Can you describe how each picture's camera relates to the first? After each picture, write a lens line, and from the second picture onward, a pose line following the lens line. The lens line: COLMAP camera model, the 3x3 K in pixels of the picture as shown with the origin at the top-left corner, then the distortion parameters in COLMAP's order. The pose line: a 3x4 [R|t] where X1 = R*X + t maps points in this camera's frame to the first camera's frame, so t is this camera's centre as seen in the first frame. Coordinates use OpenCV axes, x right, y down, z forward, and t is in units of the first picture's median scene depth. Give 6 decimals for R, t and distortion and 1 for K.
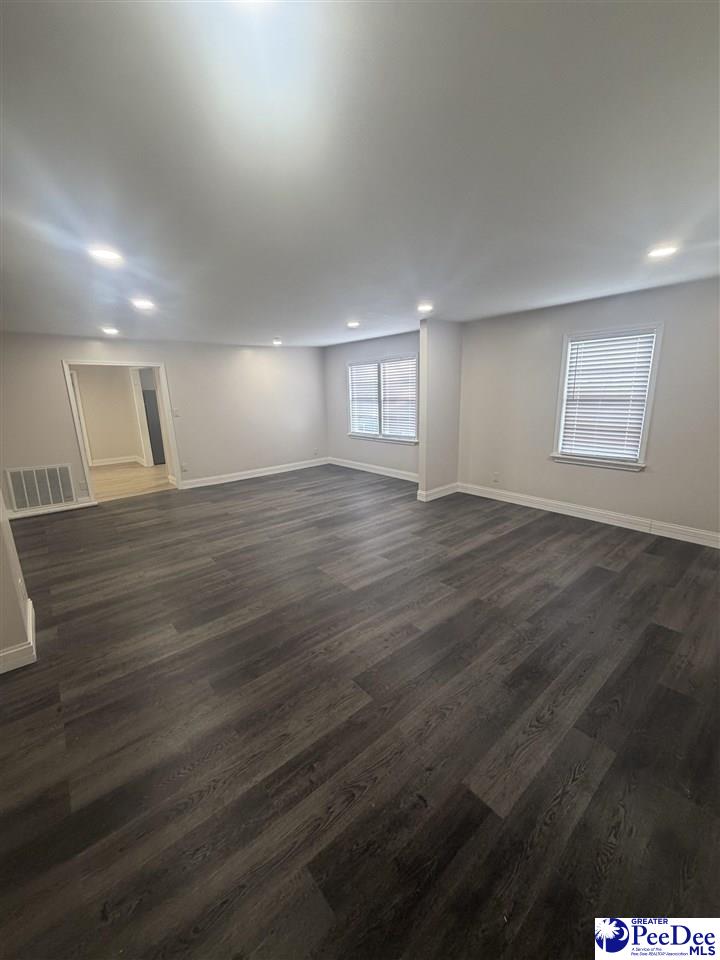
lens RADIAL K [[382.0, 0, 360.0], [0, 382.0, 480.0], [0, 0, 1]] dist [0.001184, 0.000074]
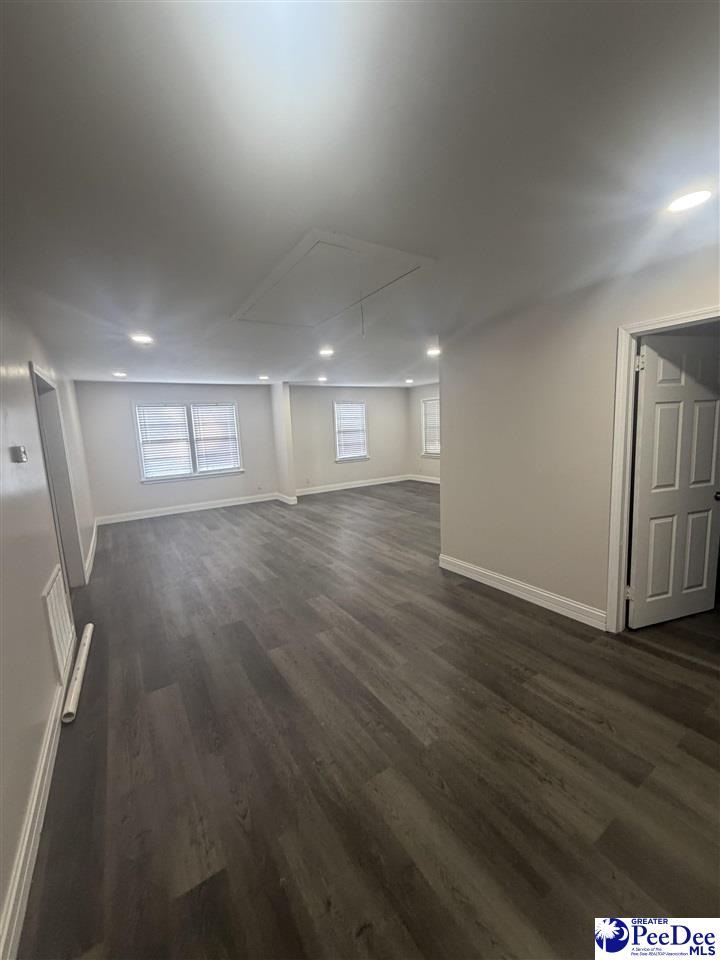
lens RADIAL K [[382.0, 0, 360.0], [0, 382.0, 480.0], [0, 0, 1]] dist [0.001184, 0.000074]
pose [[0.144694, -0.129026, 0.981028, -1.421641], [0.261747, 0.961134, 0.087804, -0.110554], [-0.954228, 0.244077, 0.172843, 0.591441]]
